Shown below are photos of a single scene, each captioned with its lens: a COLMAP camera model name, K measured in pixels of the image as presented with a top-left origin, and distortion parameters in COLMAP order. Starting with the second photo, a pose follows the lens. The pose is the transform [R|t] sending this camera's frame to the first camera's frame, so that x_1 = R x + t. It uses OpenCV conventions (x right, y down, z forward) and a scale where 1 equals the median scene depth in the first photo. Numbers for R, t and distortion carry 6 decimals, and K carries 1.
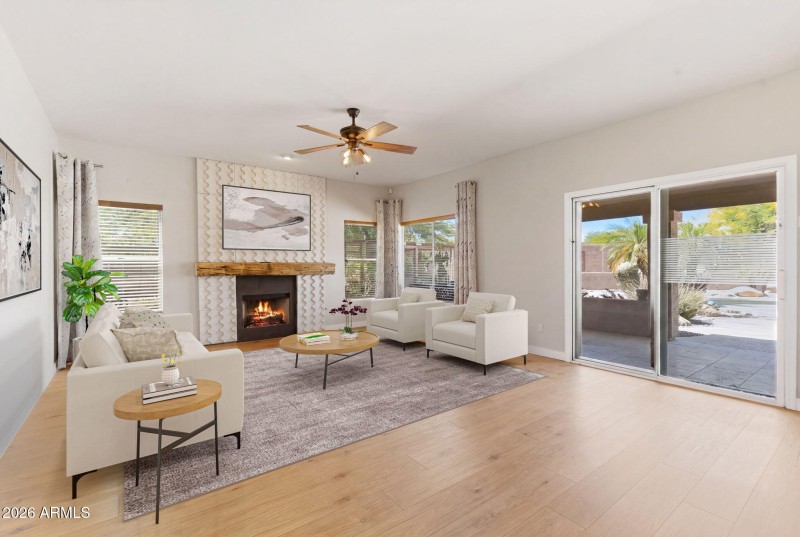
lens RADIAL K [[361.0, 0, 397.2], [0, 361.0, 266.0], [0, 0, 1]] dist [-0.002637, -0.000303]
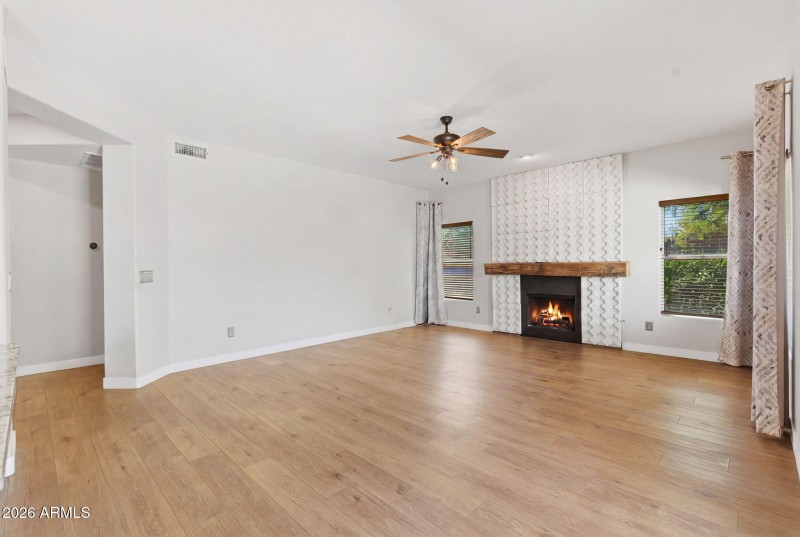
lens RADIAL K [[358.9, 0, 395.1], [0, 358.9, 266.0], [0, 0, 1]] dist [-0.000020, -0.000338]
pose [[0.154891, 0.004012, -0.987923, 0.575548], [0.005065, 0.999975, 0.004855, -0.007526], [0.987919, -0.005756, 0.154867, 0.456516]]
